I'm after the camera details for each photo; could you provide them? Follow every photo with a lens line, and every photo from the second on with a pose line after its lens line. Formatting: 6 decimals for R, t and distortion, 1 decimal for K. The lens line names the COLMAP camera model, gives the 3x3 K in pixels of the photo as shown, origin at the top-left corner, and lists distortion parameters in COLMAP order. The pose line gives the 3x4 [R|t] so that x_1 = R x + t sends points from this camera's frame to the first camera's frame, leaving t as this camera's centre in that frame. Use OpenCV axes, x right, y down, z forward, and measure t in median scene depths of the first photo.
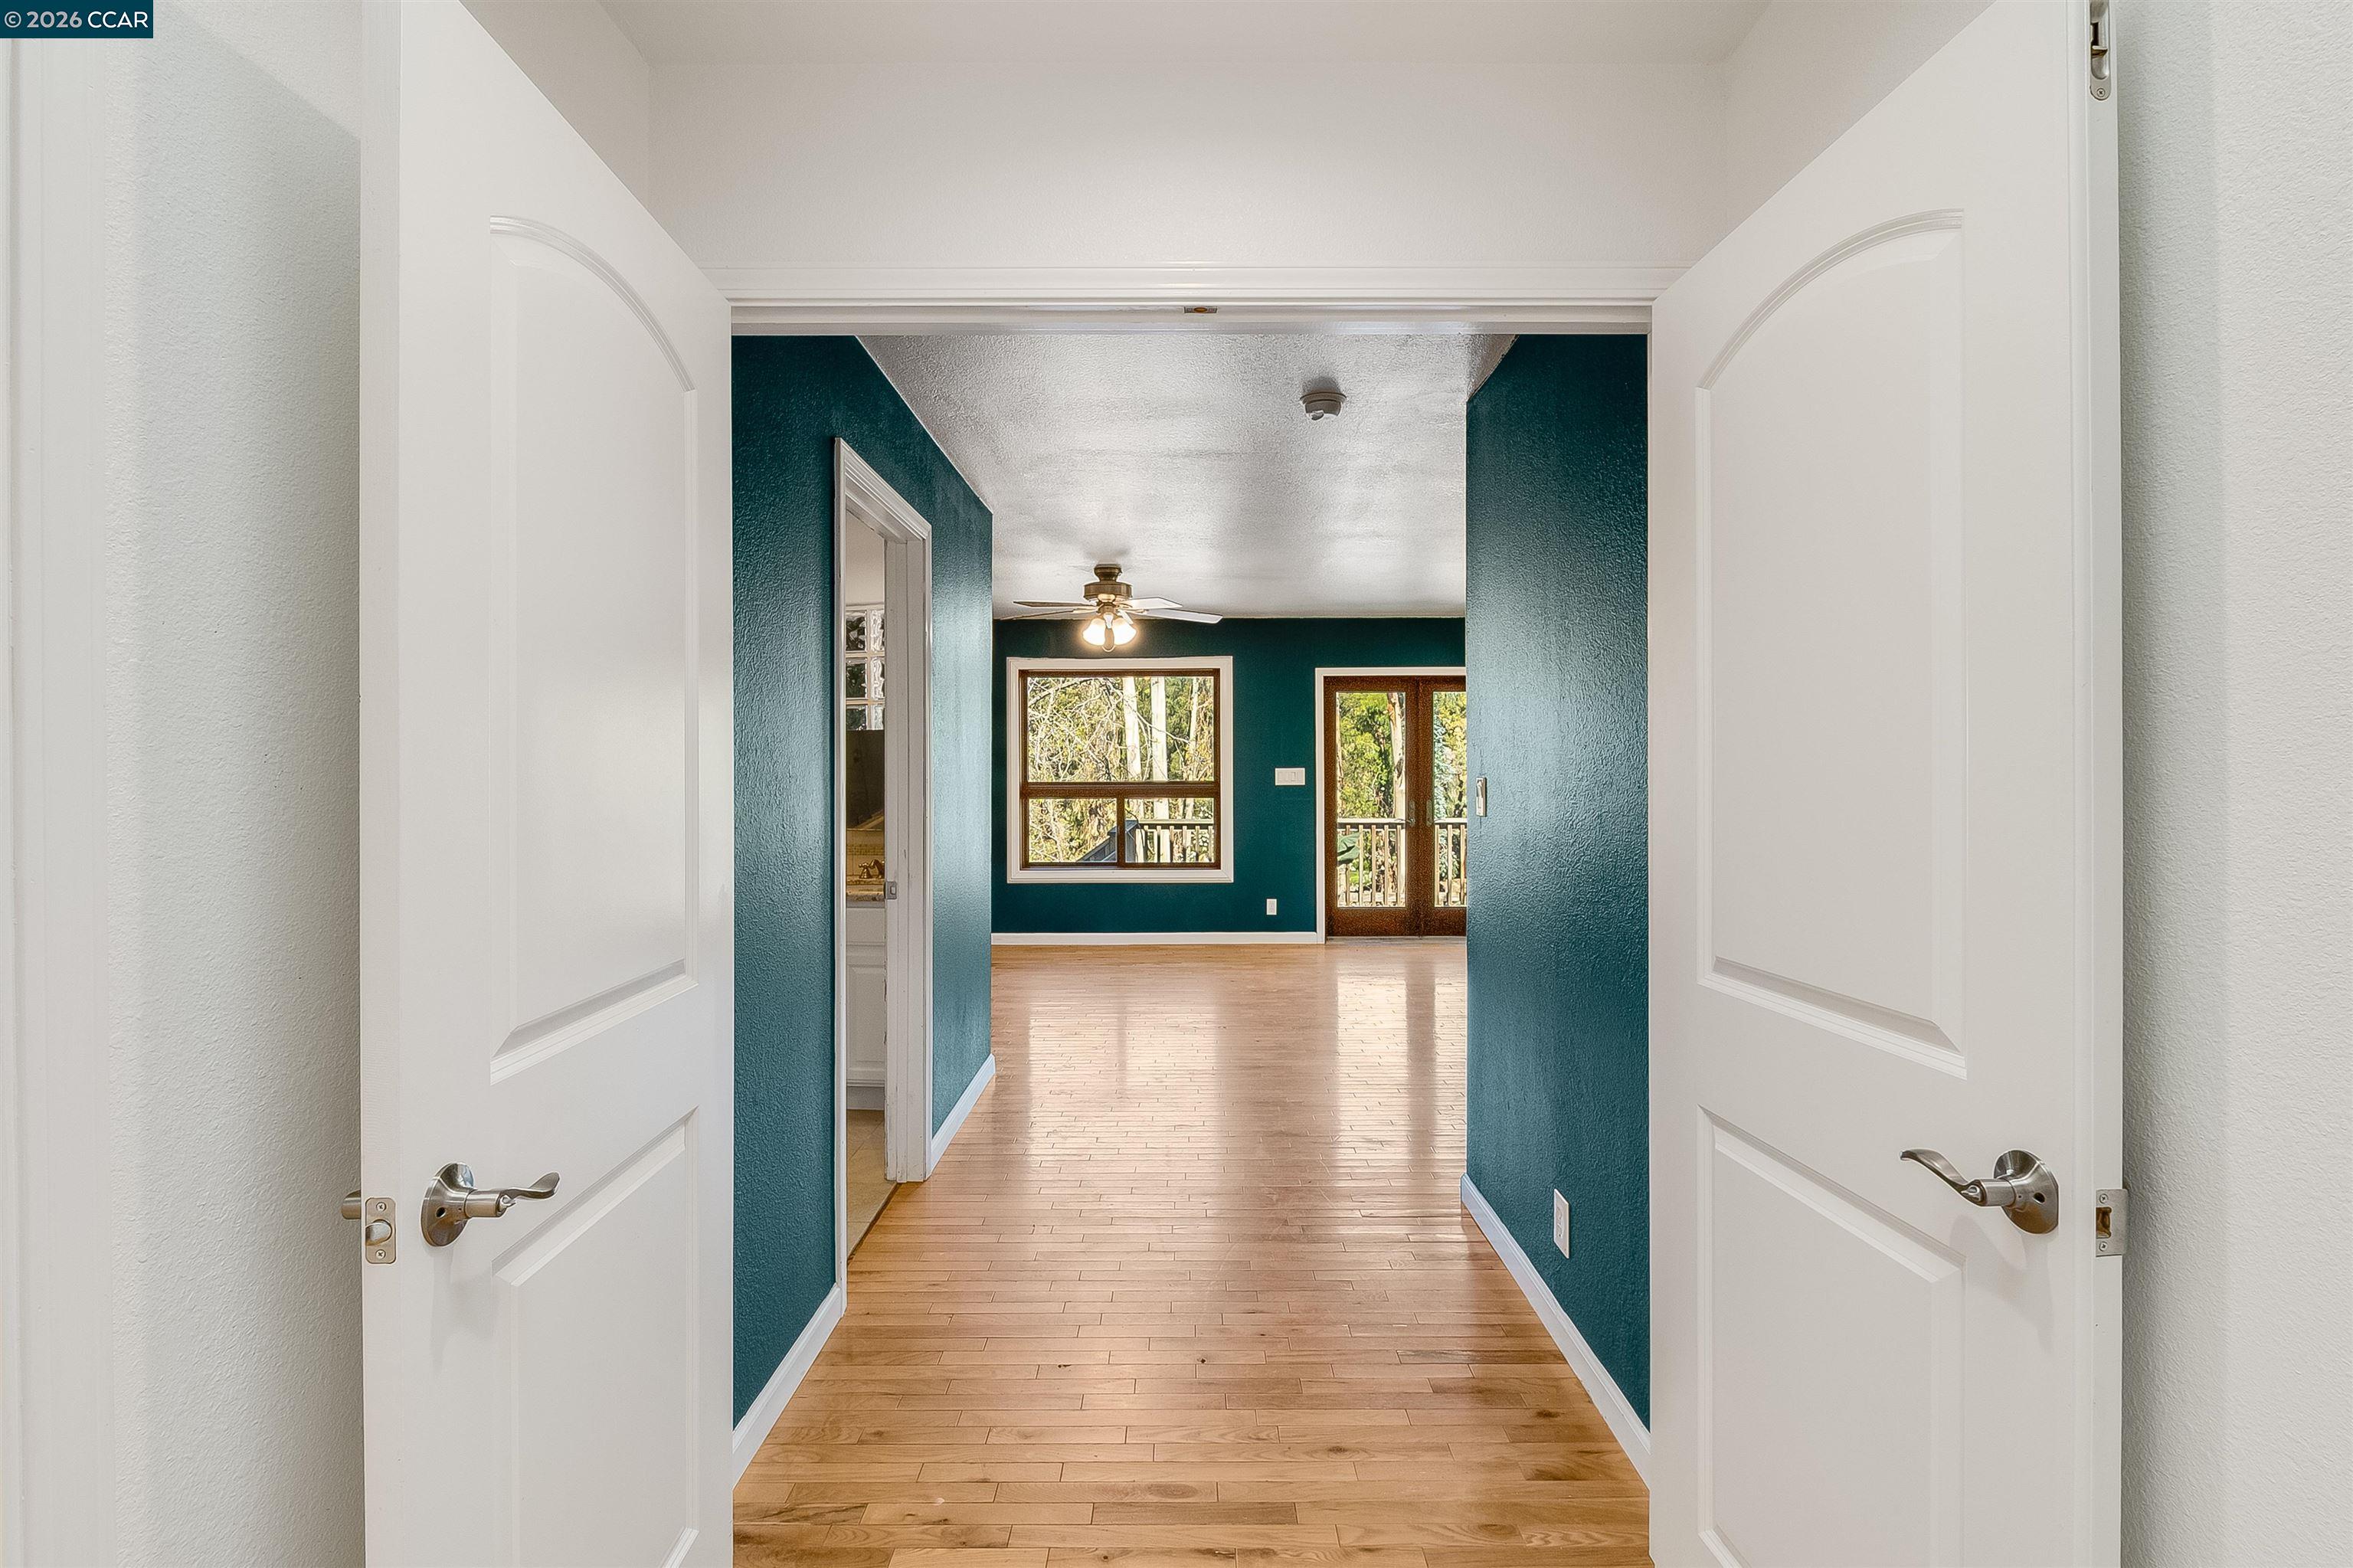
lens RADIAL K [[1090.7, 0, 1187.0], [0, 1090.7, 772.4], [0, 0, 1]] dist [-0.003749, -0.003210]
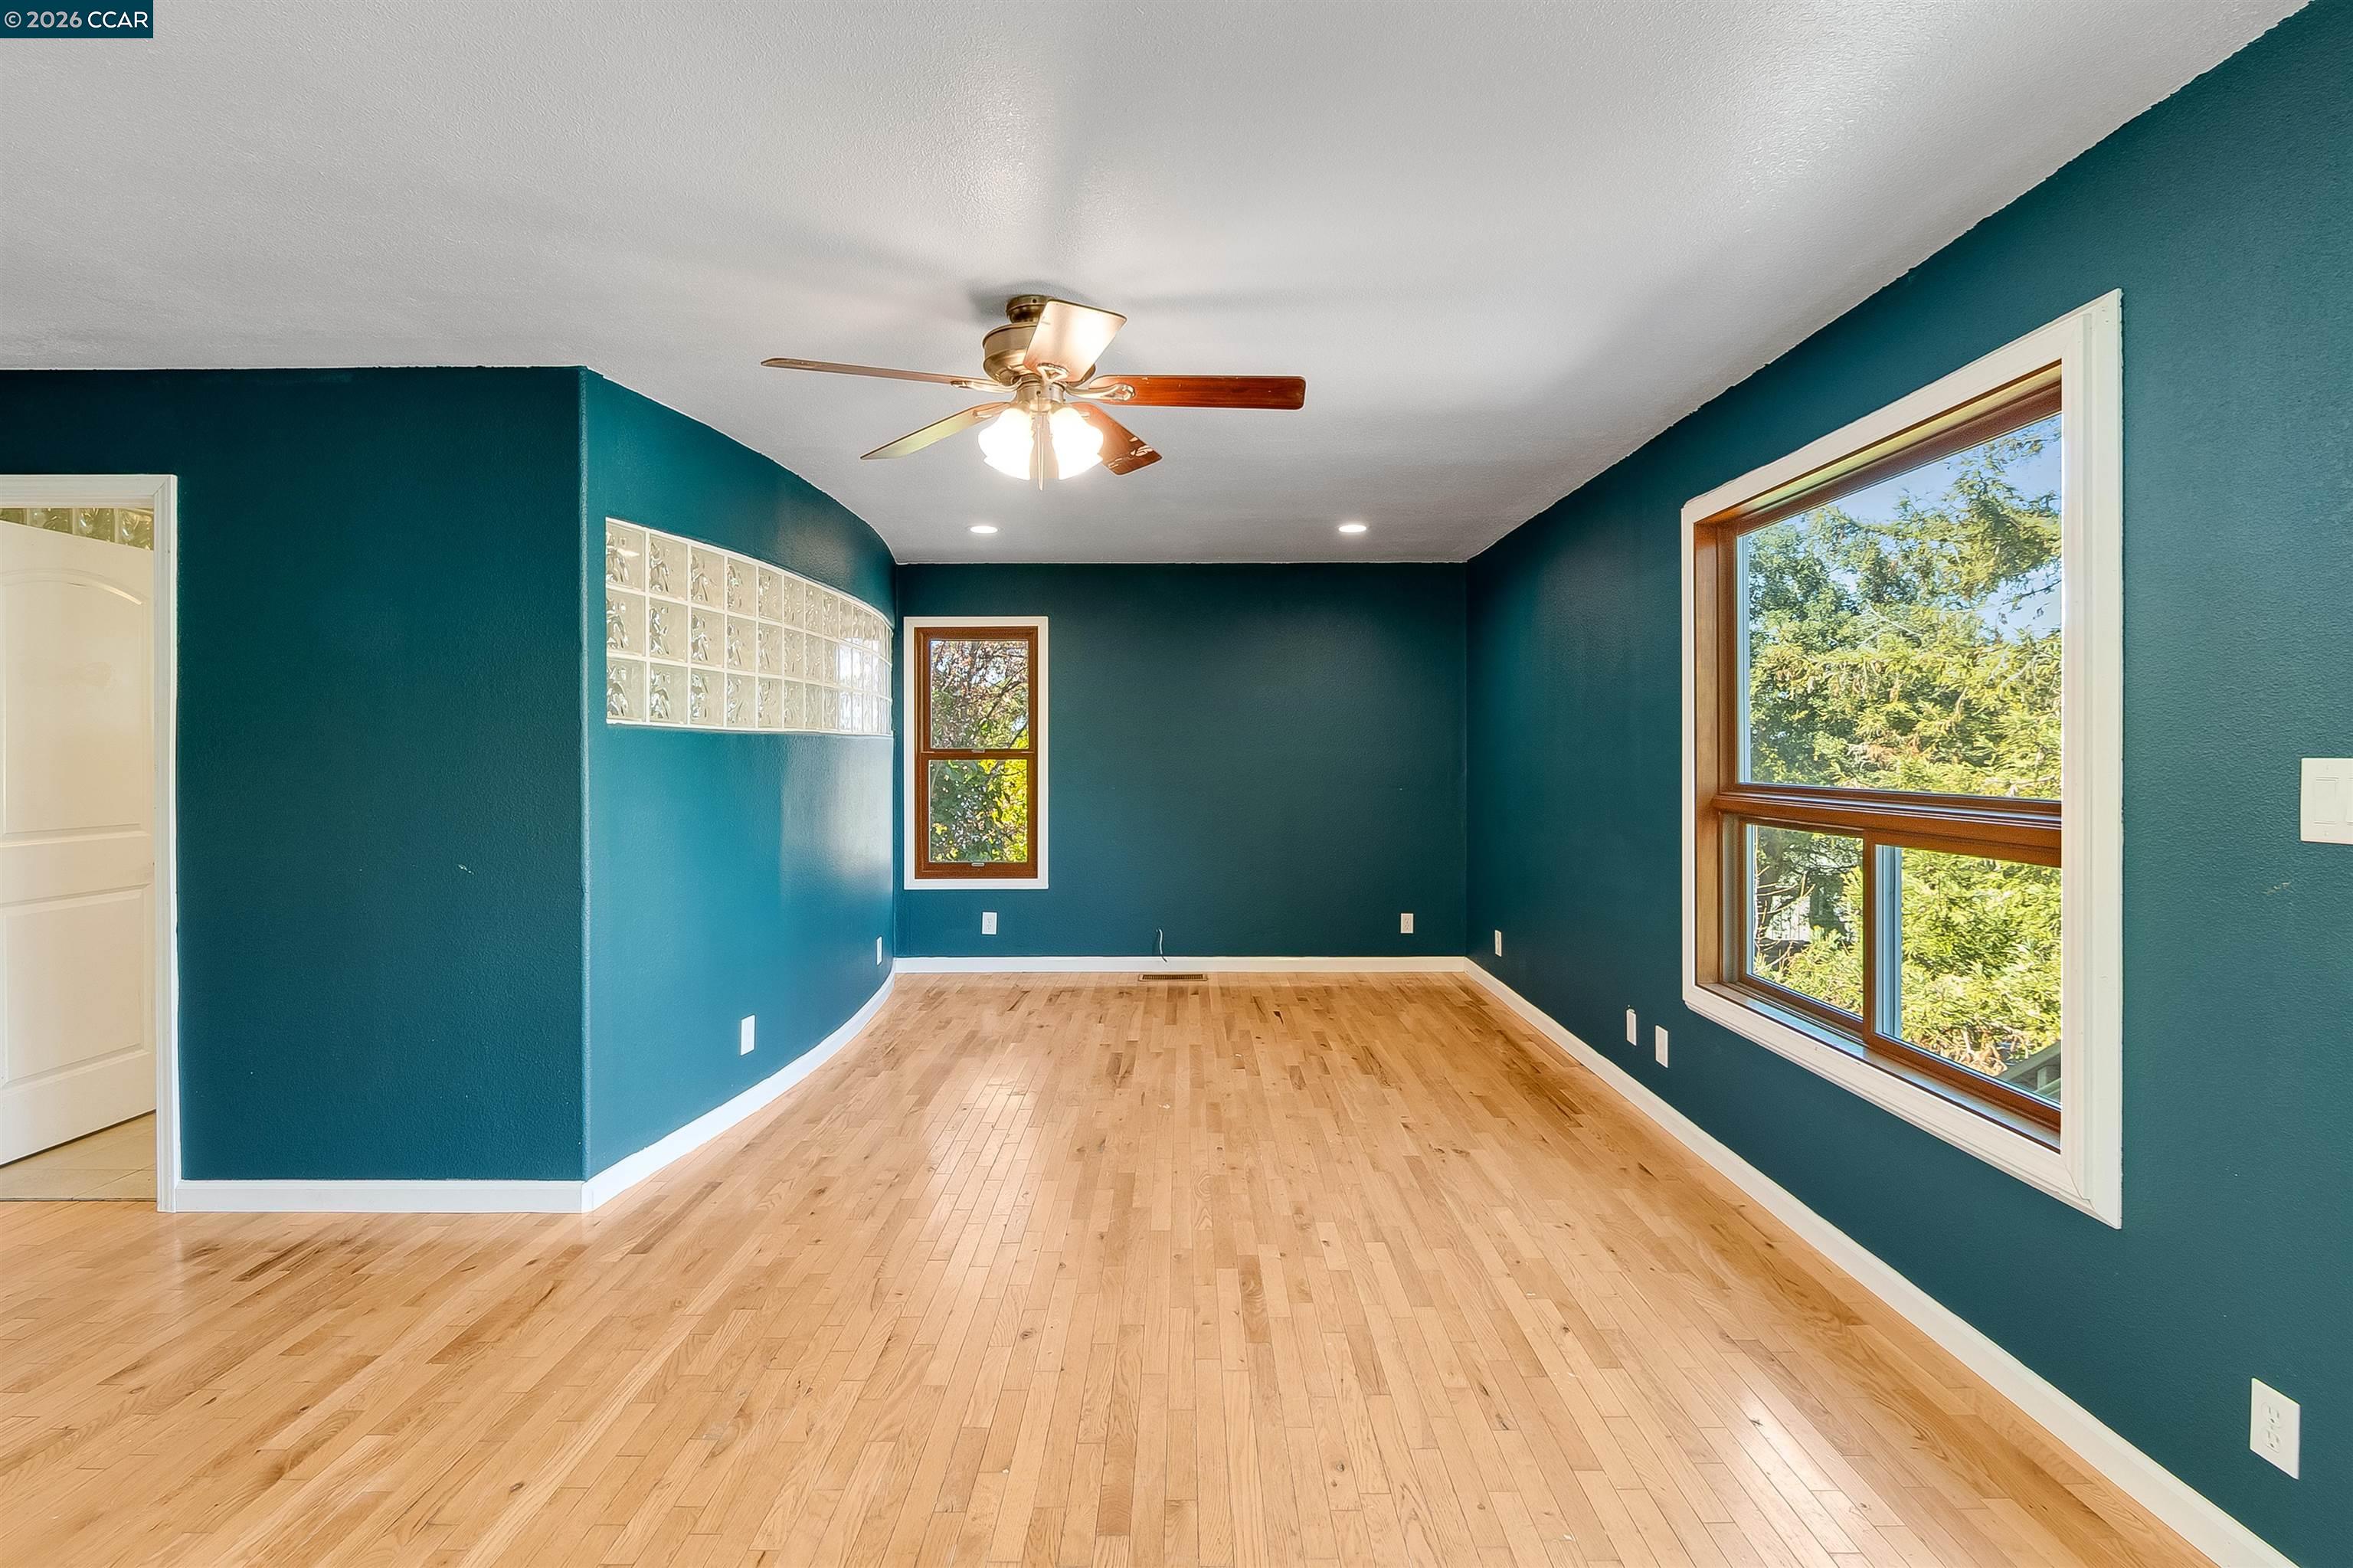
lens RADIAL K [[1090.7, 0, 1190.0], [0, 1090.7, 757.7], [0, 0, 1]] dist [-0.003749, -0.003210]
pose [[0.009855, 0.011519, -0.999885, 0.277193], [-0.002949, 0.999930, 0.011490, -0.004868], [0.999947, 0.002835, 0.009888, 0.792287]]
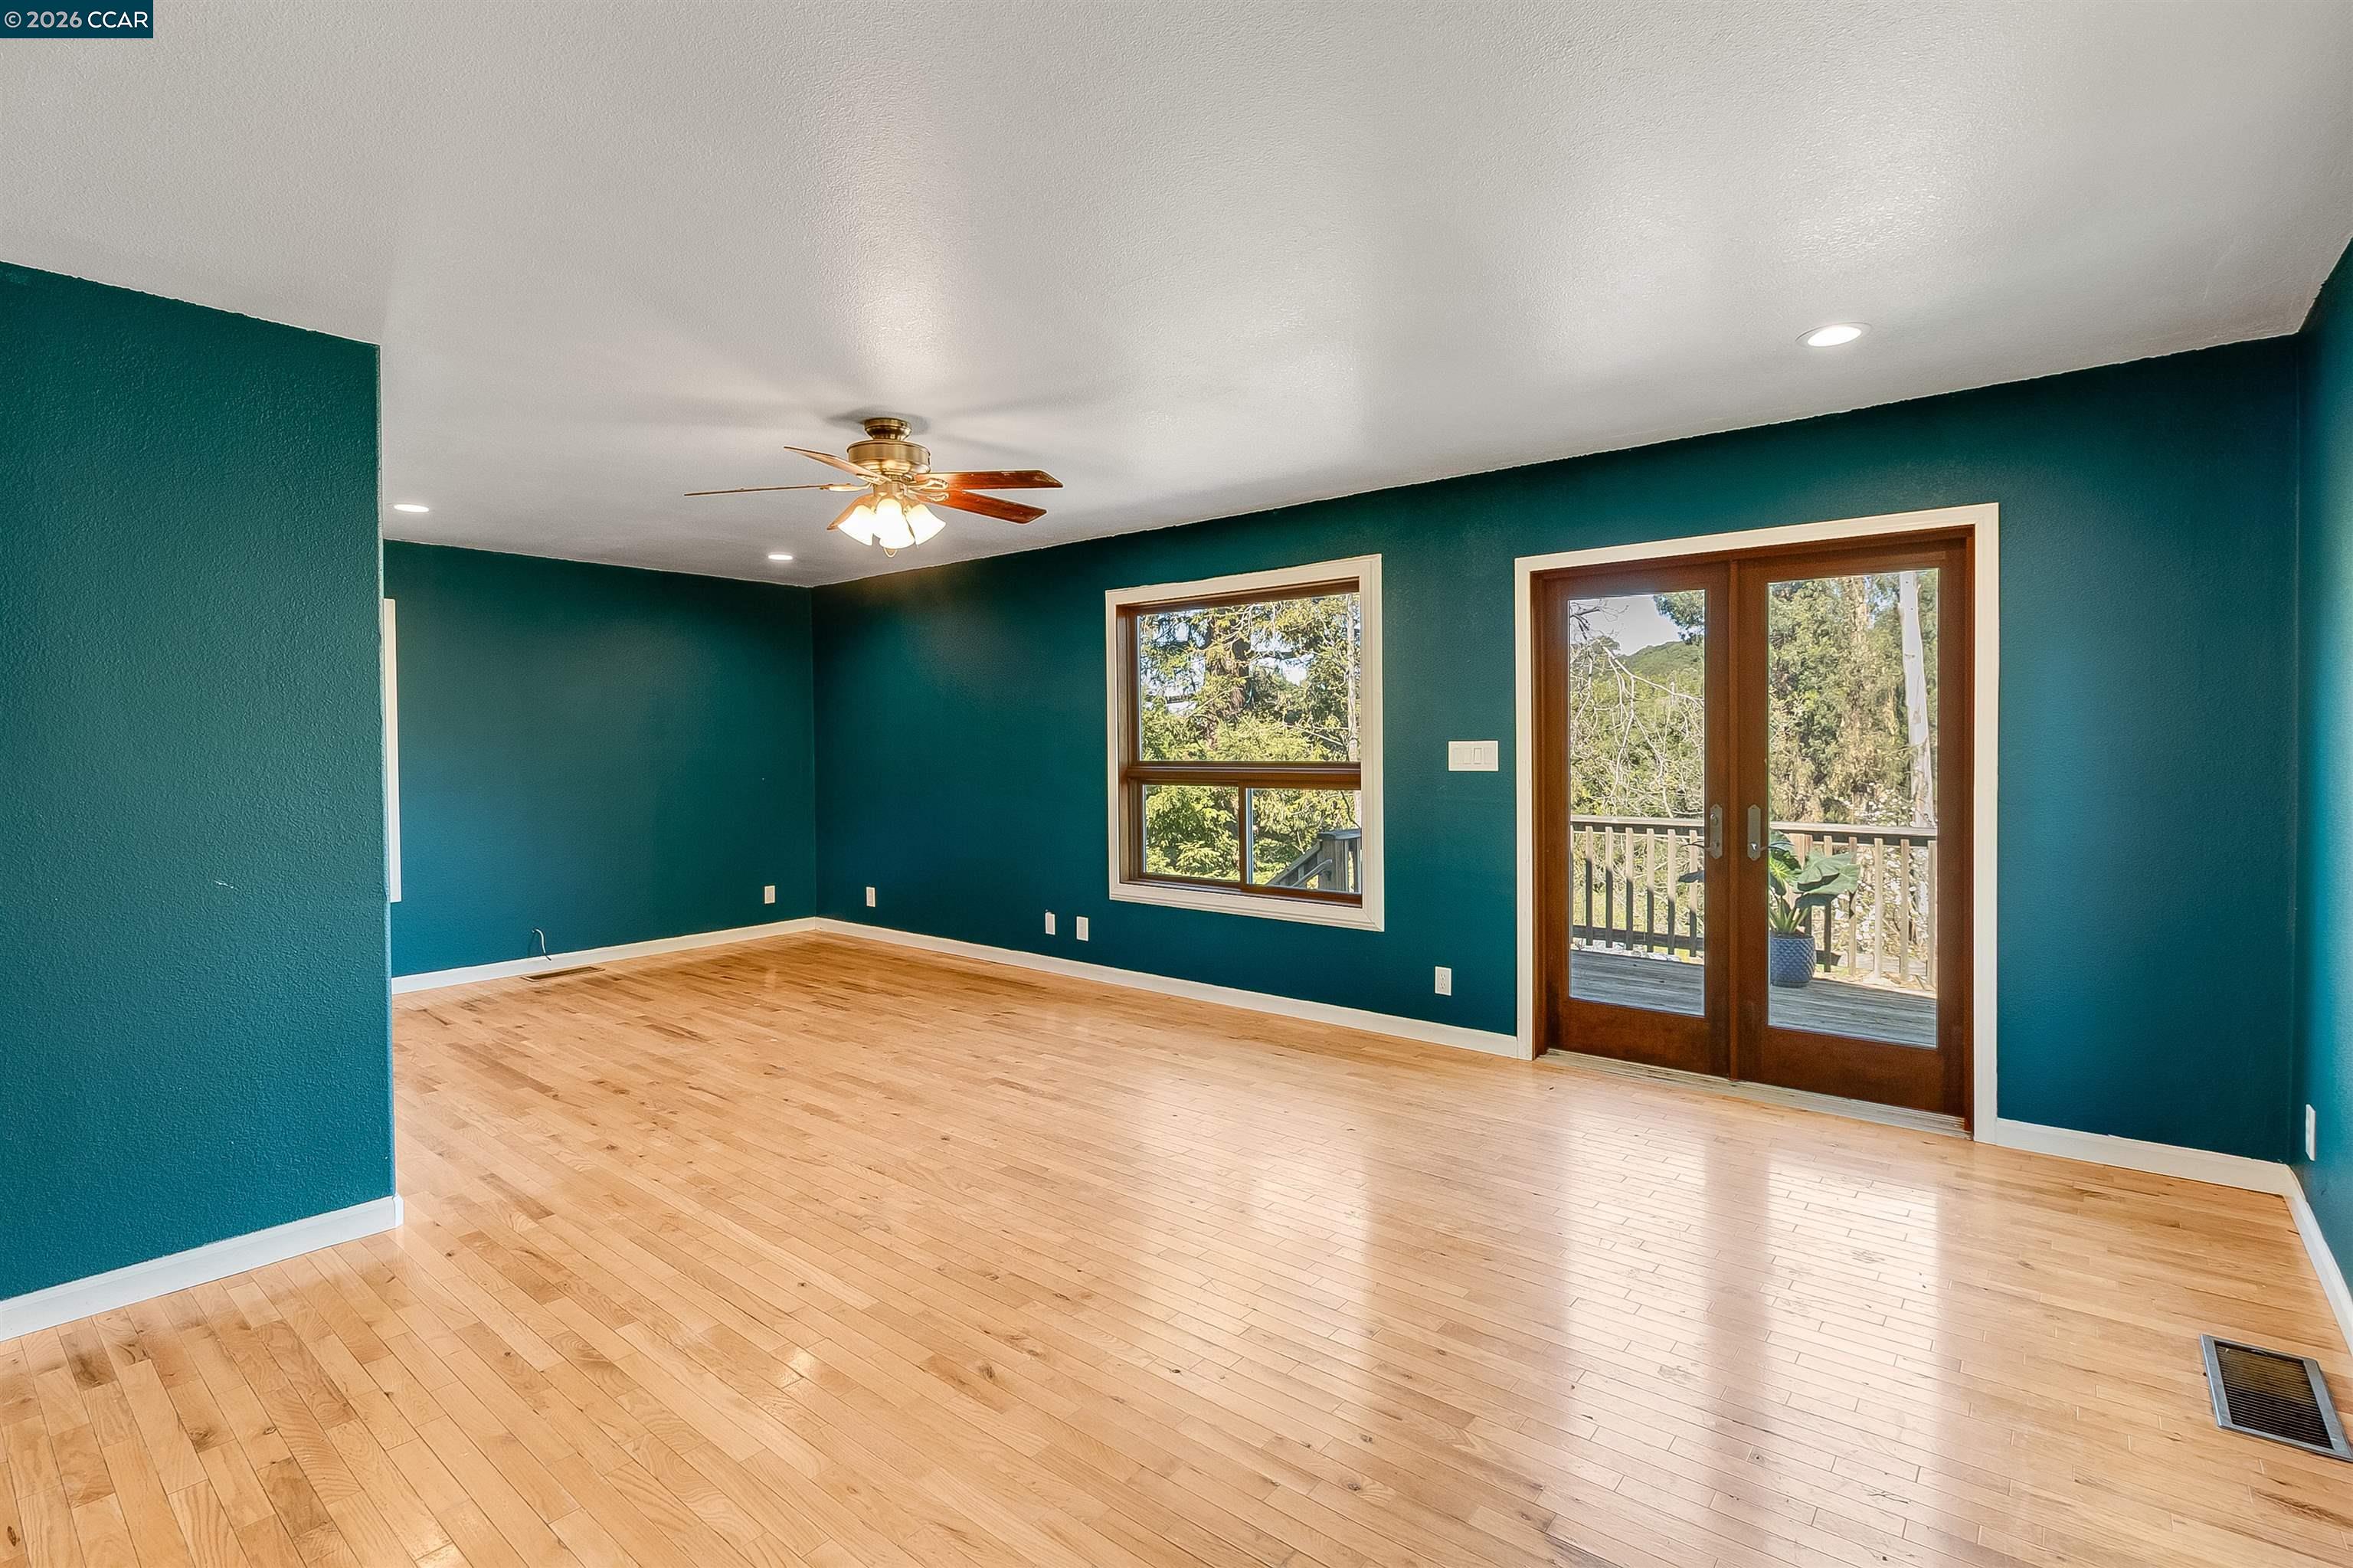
lens RADIAL K [[1090.7, 0, 1188.0], [0, 1090.7, 763.5], [0, 0, 1]] dist [-0.003749, -0.003210]
pose [[0.780990, 0.011386, -0.624439, 0.331563], [0.001789, 0.999789, 0.020467, -0.003913], [0.624541, -0.017102, 0.780805, 0.464774]]
